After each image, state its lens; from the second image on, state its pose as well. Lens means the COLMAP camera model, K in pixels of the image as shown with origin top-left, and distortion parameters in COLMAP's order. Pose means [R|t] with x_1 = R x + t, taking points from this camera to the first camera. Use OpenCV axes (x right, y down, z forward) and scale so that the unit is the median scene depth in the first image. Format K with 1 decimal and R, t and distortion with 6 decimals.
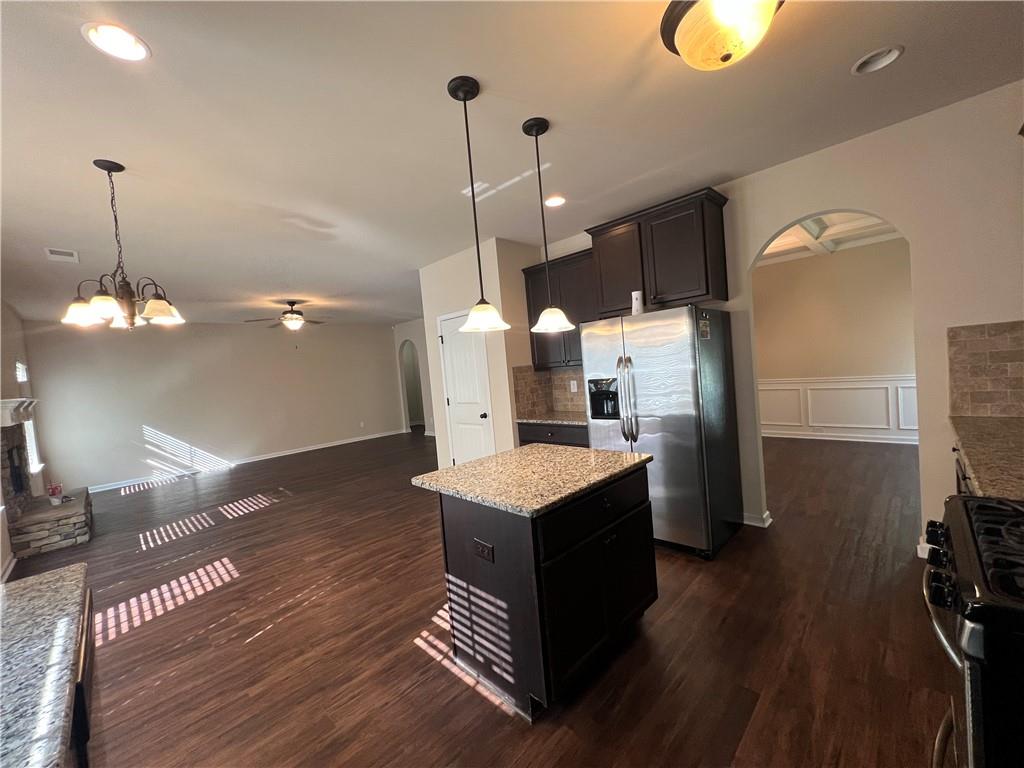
lens RADIAL K [[408.1, 0, 517.2], [0, 408.1, 384.6], [0, 0, 1]] dist [0.000449, 0.000083]
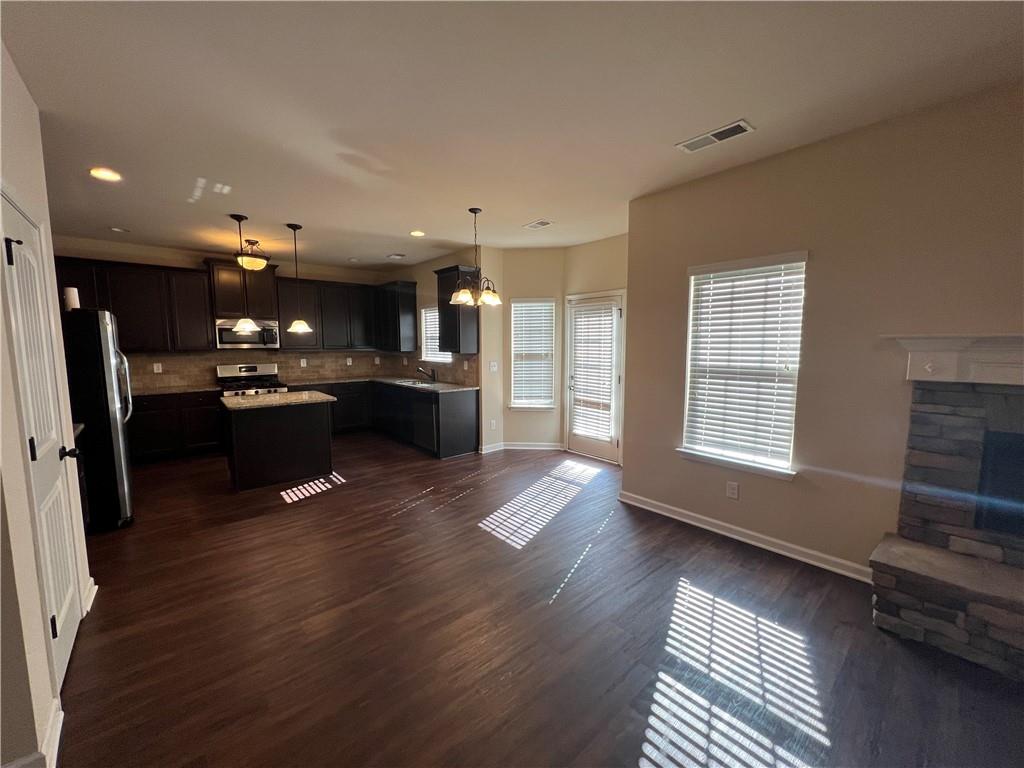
lens RADIAL K [[408.1, 0, 517.2], [0, 408.1, 384.6], [0, 0, 1]] dist [0.000449, 0.000083]
pose [[-0.993058, 0.081049, 0.085249, -0.902743], [0.091659, 0.987404, 0.128962, -0.014490], [-0.073723, 0.135881, -0.987978, 1.986231]]
